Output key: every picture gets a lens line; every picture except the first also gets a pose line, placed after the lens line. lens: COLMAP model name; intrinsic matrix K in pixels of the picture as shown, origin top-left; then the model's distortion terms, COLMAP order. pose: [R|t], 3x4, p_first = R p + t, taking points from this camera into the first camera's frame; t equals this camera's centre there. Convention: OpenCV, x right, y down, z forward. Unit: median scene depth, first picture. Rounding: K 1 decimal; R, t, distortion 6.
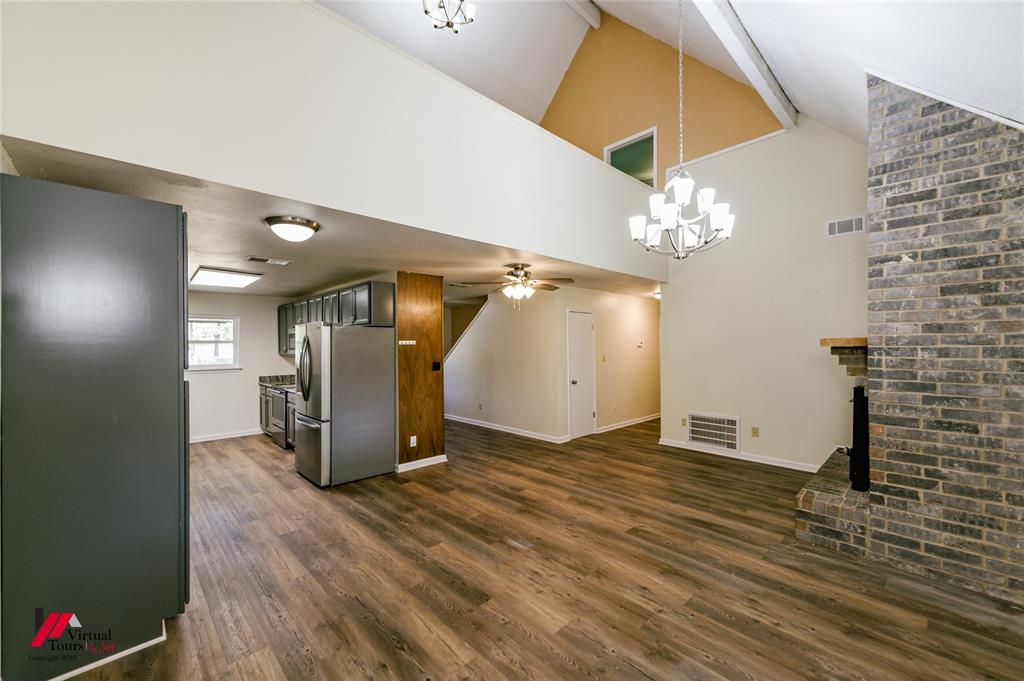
lens RADIAL K [[413.7, 0, 508.5], [0, 413.7, 342.0], [0, 0, 1]] dist [0.011329, -0.002551]
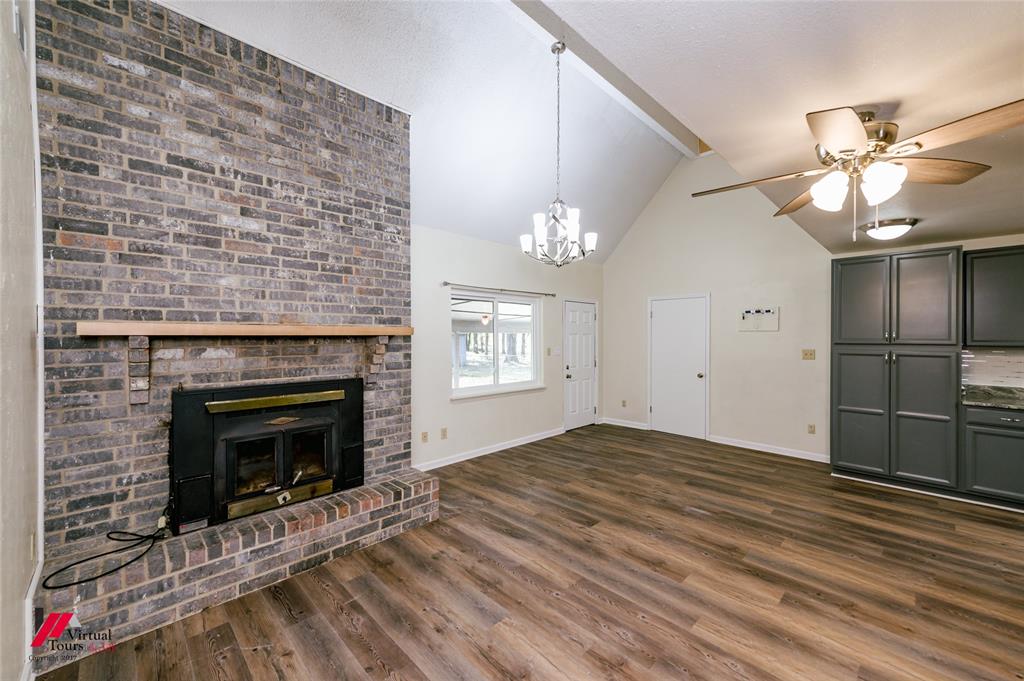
lens RADIAL K [[413.7, 0, 512.6], [0, 413.7, 337.9], [0, 0, 1]] dist [0.011329, -0.002551]
pose [[-0.999807, 0.010391, -0.016689, 0.470574], [0.010345, 0.999942, 0.002842, 0.015442], [0.016718, 0.002669, -0.999857, 1.858185]]
